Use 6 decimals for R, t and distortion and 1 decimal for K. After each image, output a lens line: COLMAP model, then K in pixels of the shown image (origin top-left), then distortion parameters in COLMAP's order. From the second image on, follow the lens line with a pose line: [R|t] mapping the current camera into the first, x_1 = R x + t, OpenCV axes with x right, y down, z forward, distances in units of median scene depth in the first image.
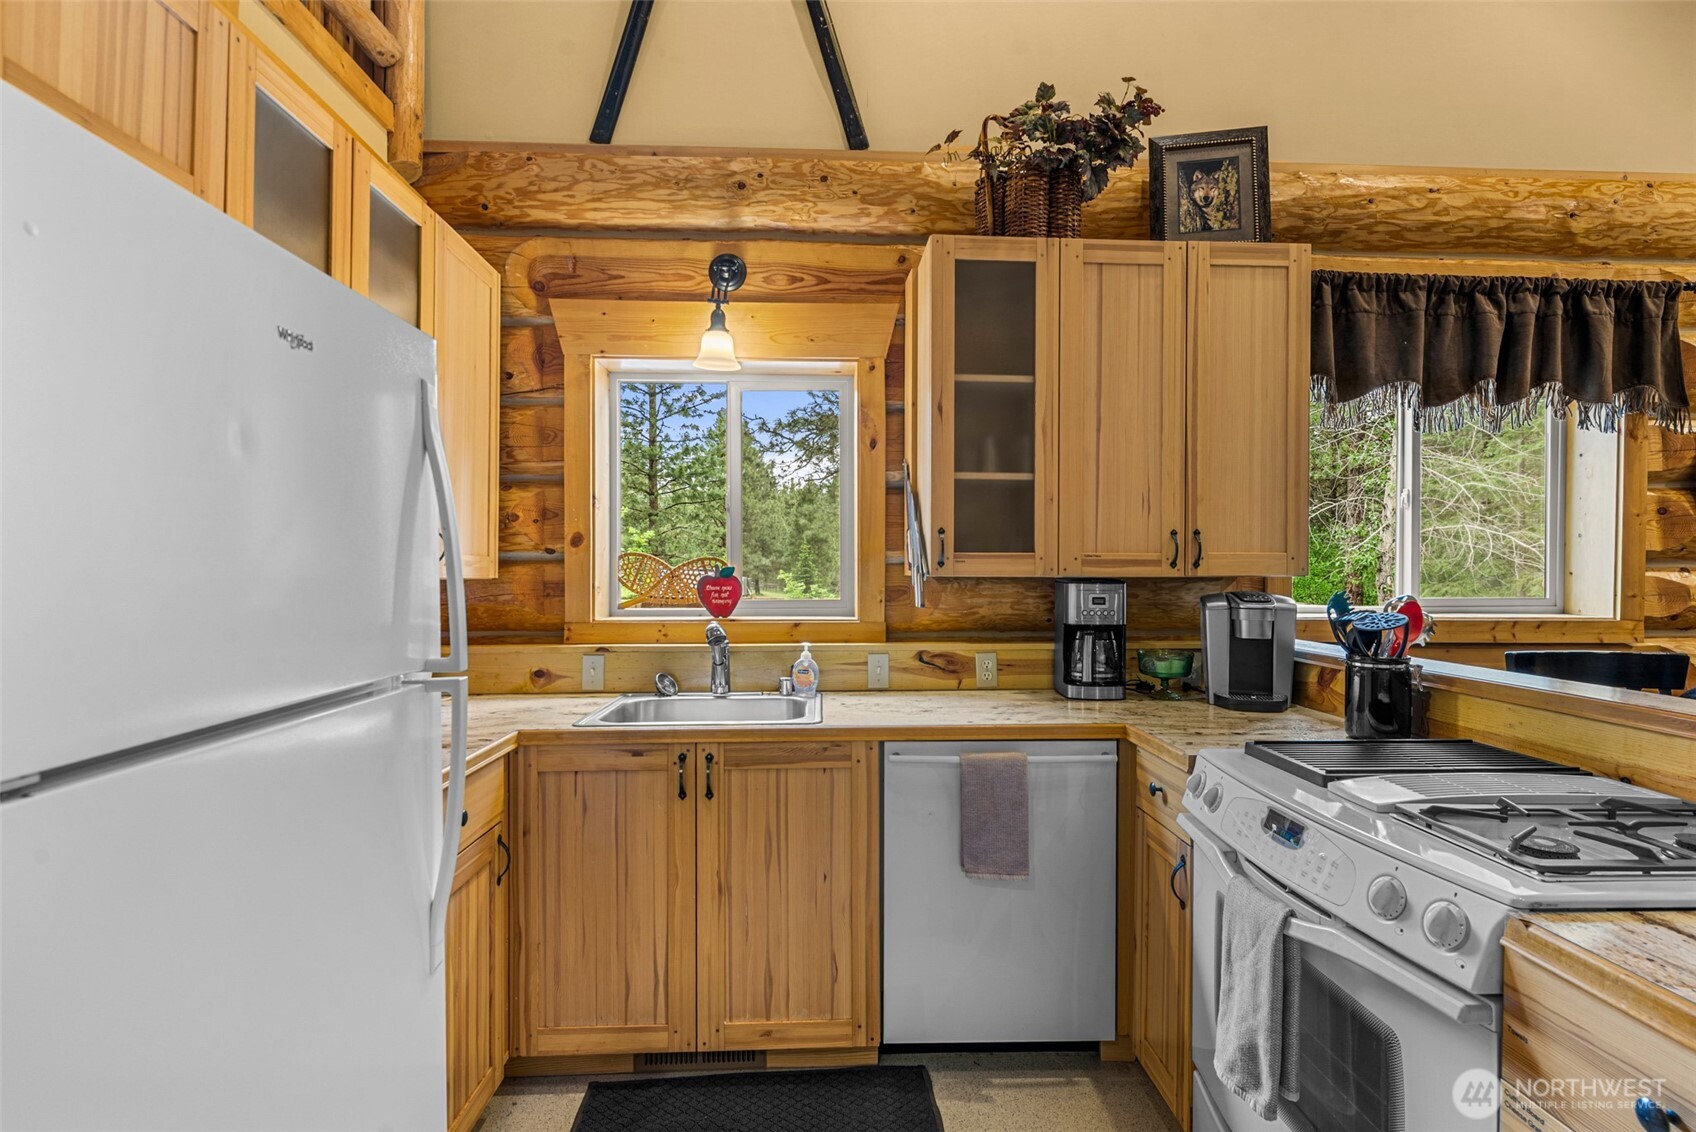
lens RADIAL K [[810.7, 0, 846.1], [0, 810.7, 592.6], [0, 0, 1]] dist [-0.001810, -0.000057]
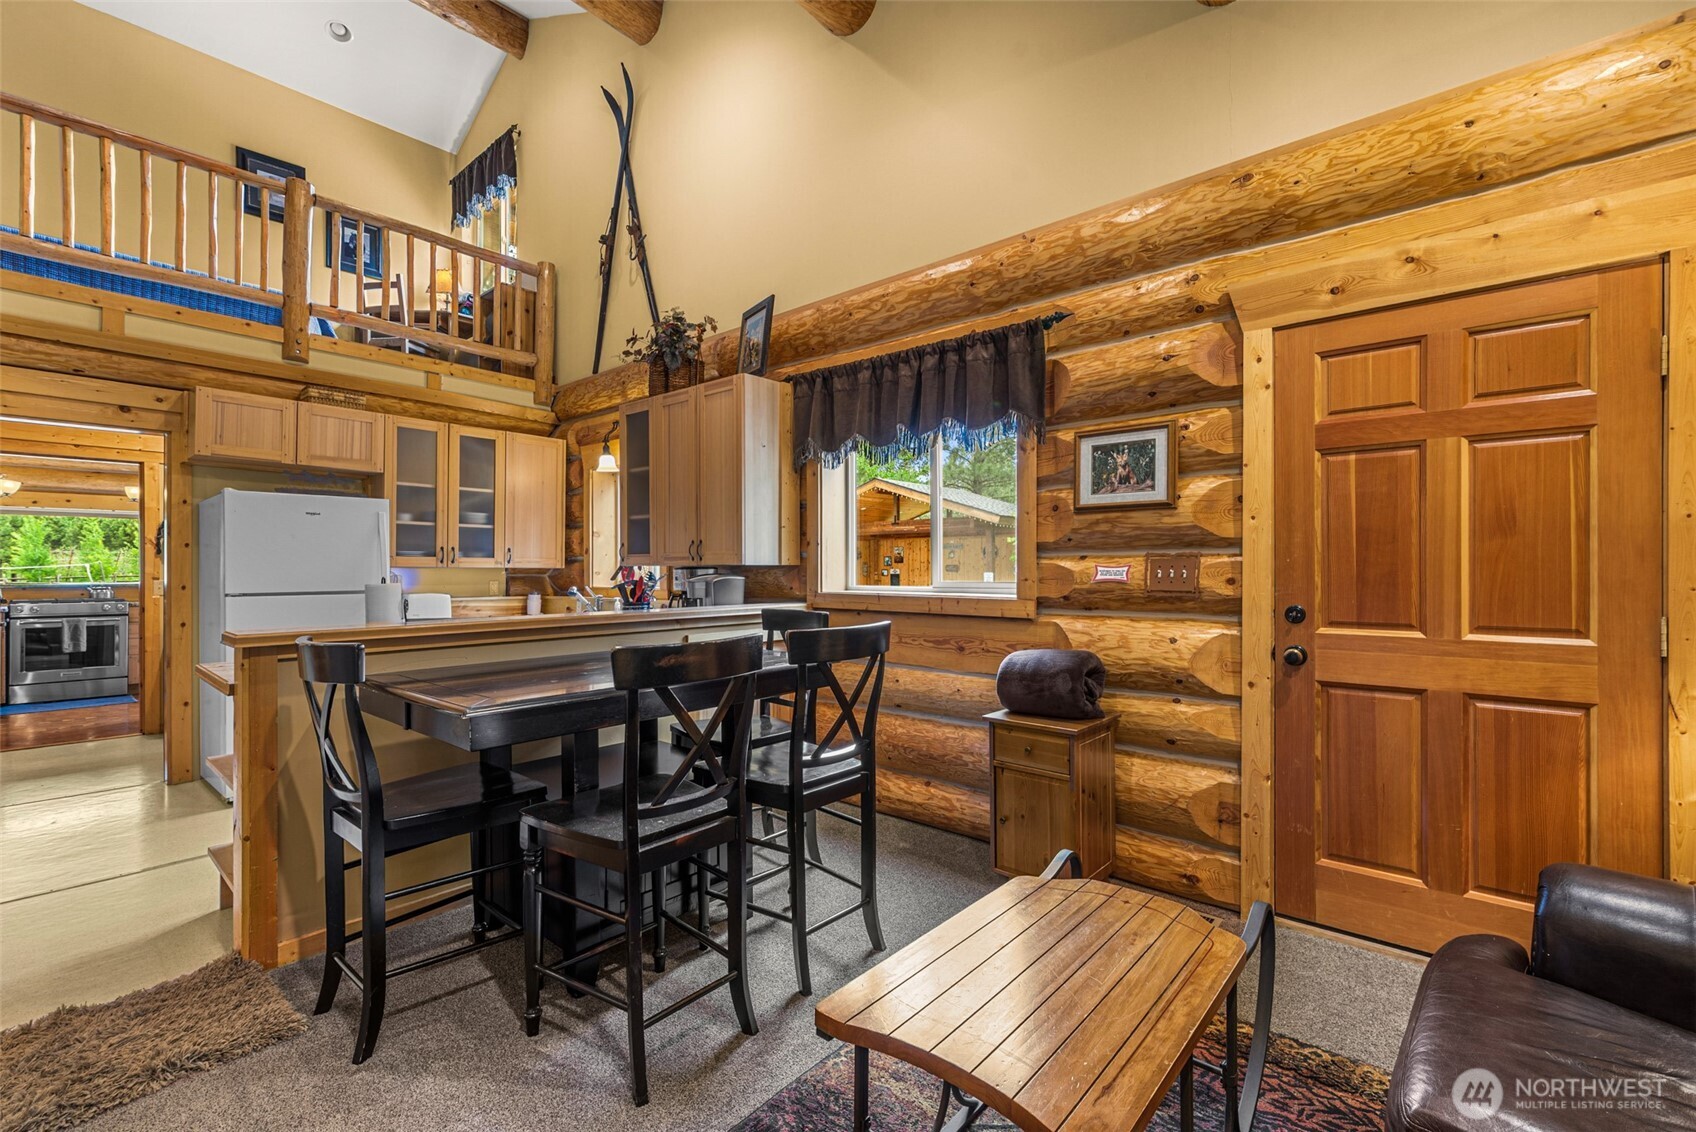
lens RADIAL K [[742.6, 0, 858.2], [0, 742.6, 576.7], [0, 0, 1]] dist [0.000311, 0.000030]
pose [[0.724991, 0.004838, -0.688741, 1.605352], [-0.010171, 0.999941, -0.003683, 0.007382], [0.688683, 0.009675, 0.724998, 0.018803]]
